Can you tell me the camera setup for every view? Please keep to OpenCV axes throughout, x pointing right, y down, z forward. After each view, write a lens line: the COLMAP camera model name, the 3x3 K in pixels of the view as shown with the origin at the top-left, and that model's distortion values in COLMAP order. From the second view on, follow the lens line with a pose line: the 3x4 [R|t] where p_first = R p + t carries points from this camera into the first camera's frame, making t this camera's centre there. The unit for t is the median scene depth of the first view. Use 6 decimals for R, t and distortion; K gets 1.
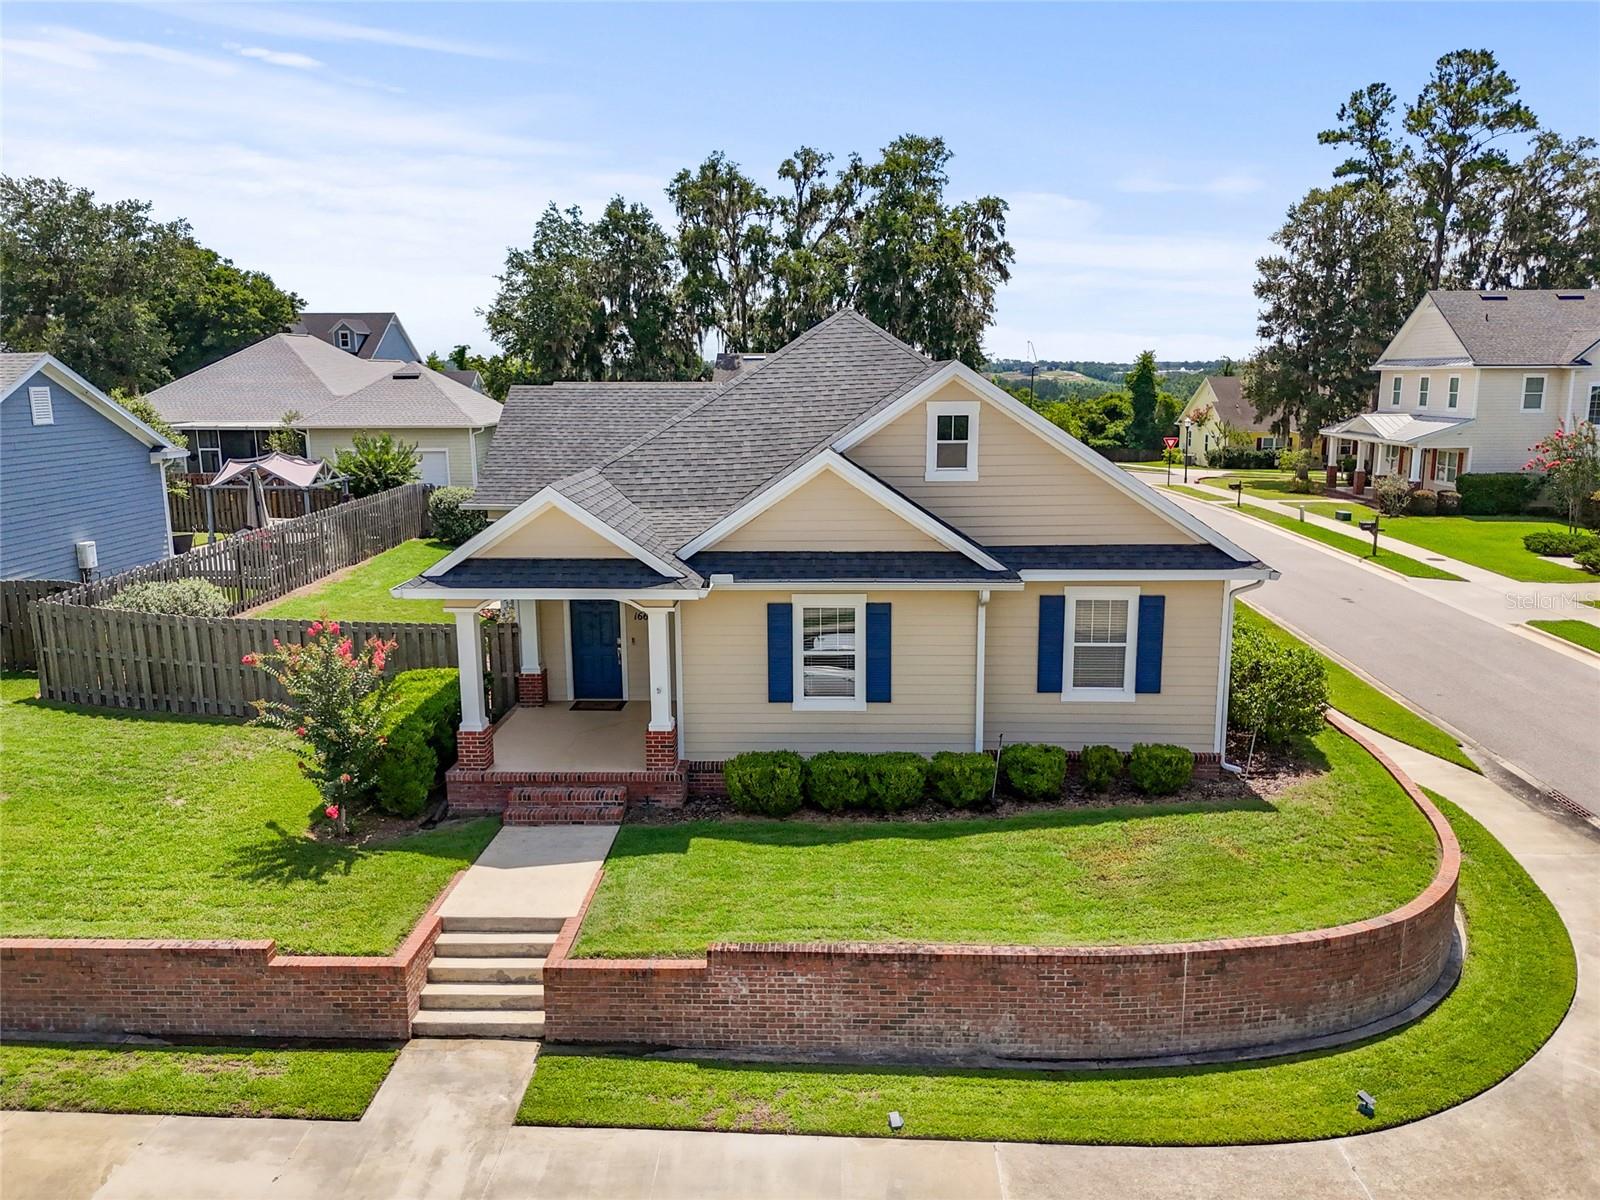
lens RADIAL K [[1179.0, 0, 800.0], [0, 1179.0, 600.0], [0, 0, 1]] dist [0.049851, -0.035995]
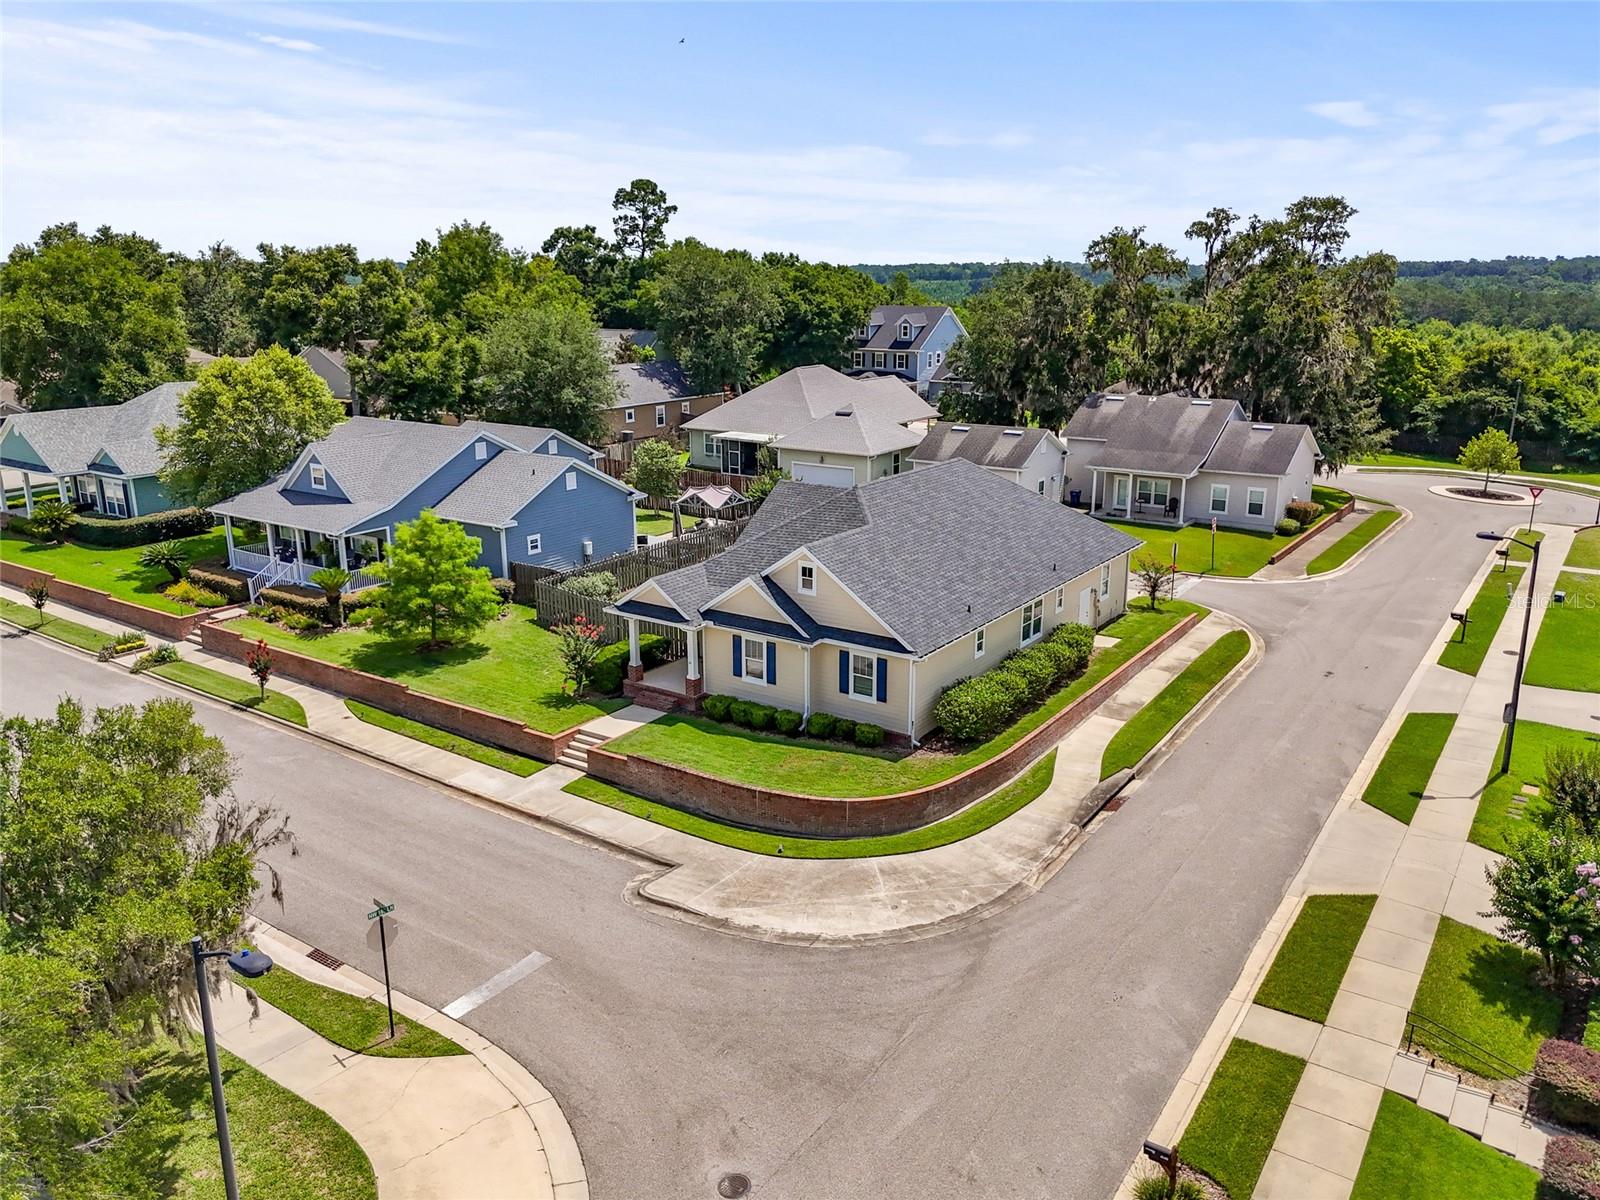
lens RADIAL K [[1187.3, 0, 800.0], [0, 1187.3, 600.0], [0, 0, 1]] dist [0.131540, -0.231497]
pose [[0.846305, 0.145664, -0.512396, 1.352734], [-0.106311, 0.988722, 0.105484, -0.345718], [0.521982, -0.034798, 0.852246, -1.009728]]
